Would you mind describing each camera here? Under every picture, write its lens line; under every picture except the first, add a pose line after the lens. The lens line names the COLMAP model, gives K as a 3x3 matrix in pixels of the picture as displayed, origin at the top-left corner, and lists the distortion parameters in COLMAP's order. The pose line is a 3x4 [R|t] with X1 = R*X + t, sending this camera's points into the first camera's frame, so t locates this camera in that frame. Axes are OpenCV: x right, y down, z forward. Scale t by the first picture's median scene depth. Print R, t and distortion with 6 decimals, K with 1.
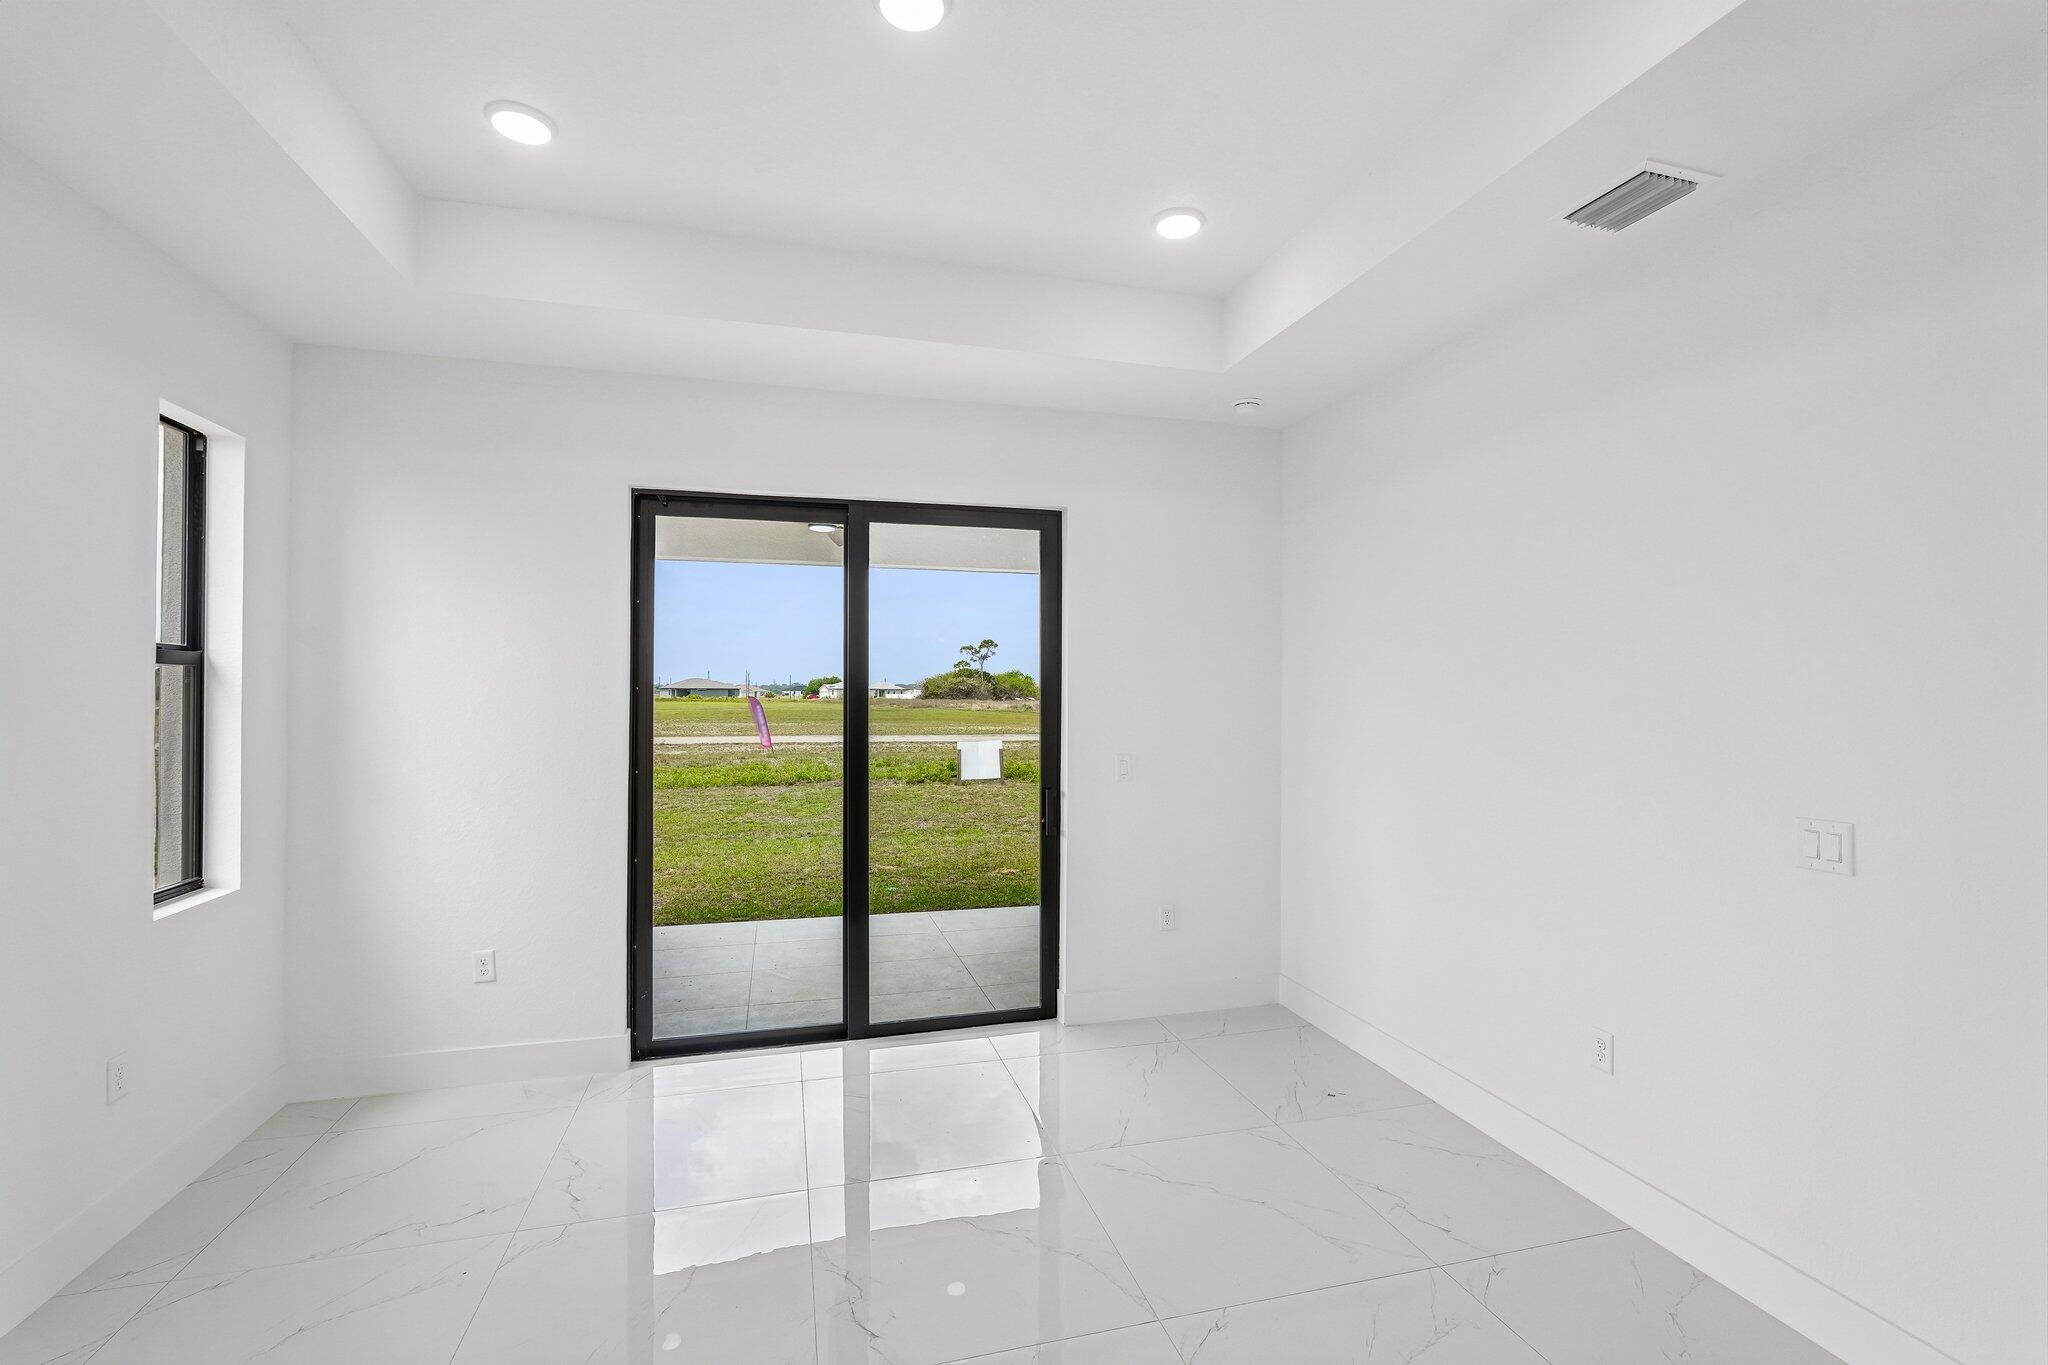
lens RADIAL K [[893.4, 0, 1024.0], [0, 893.4, 682.5], [0, 0, 1]] dist [-0.002893, 0.000006]
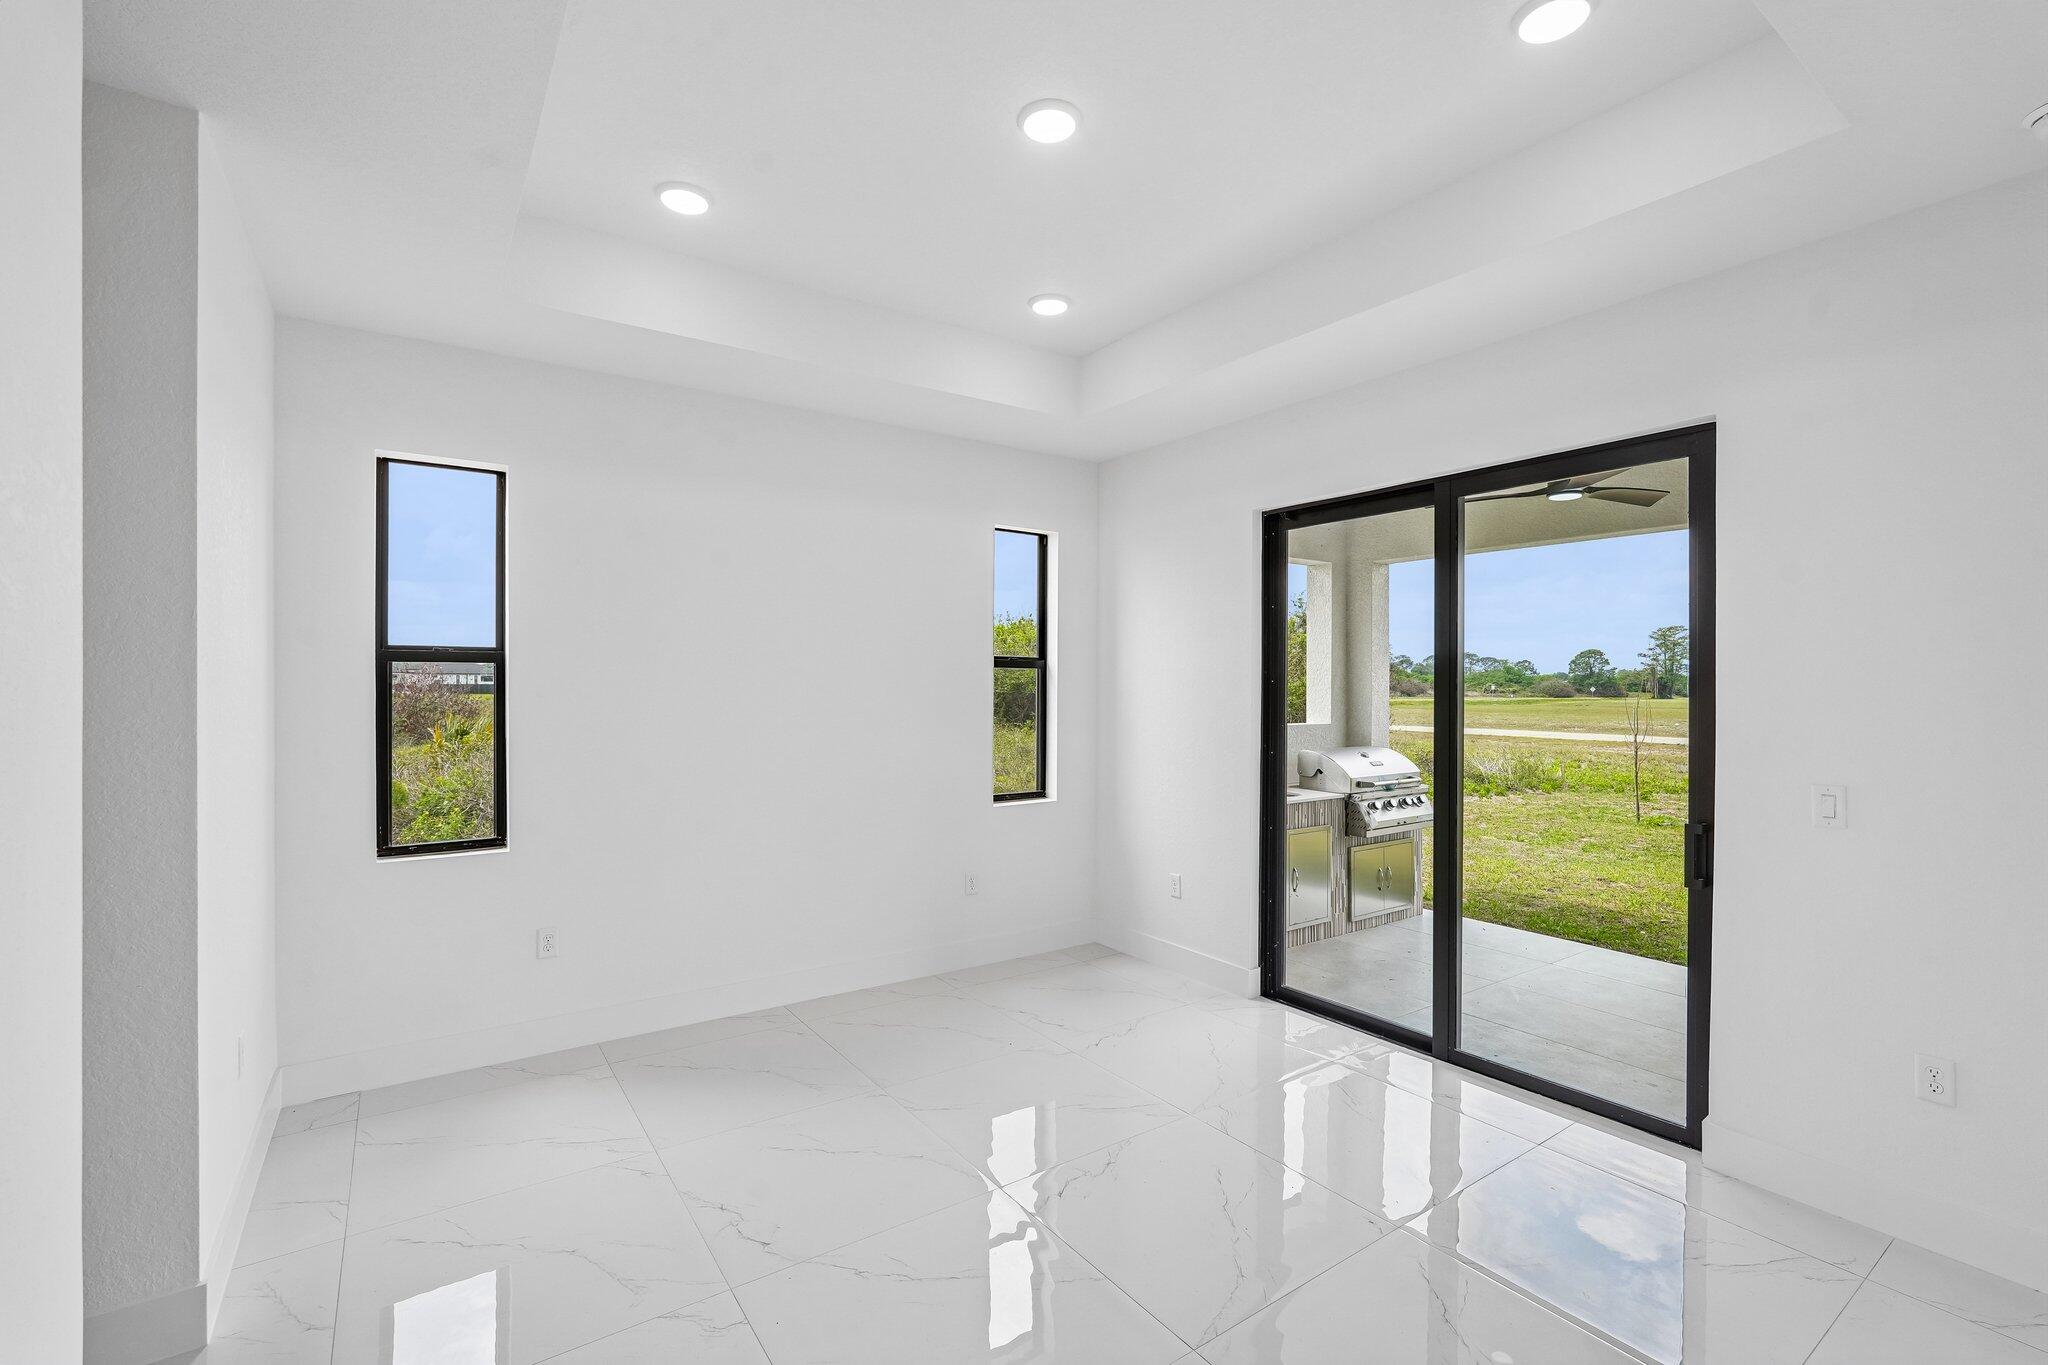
lens RADIAL K [[893.4, 0, 1024.0], [0, 893.4, 682.5], [0, 0, 1]] dist [-0.002893, 0.000006]
pose [[0.348523, -0.000733, -0.937300, 0.521482], [0.006478, 0.999978, 0.001626, 0.003837], [0.937278, -0.006638, 0.348520, 0.272520]]
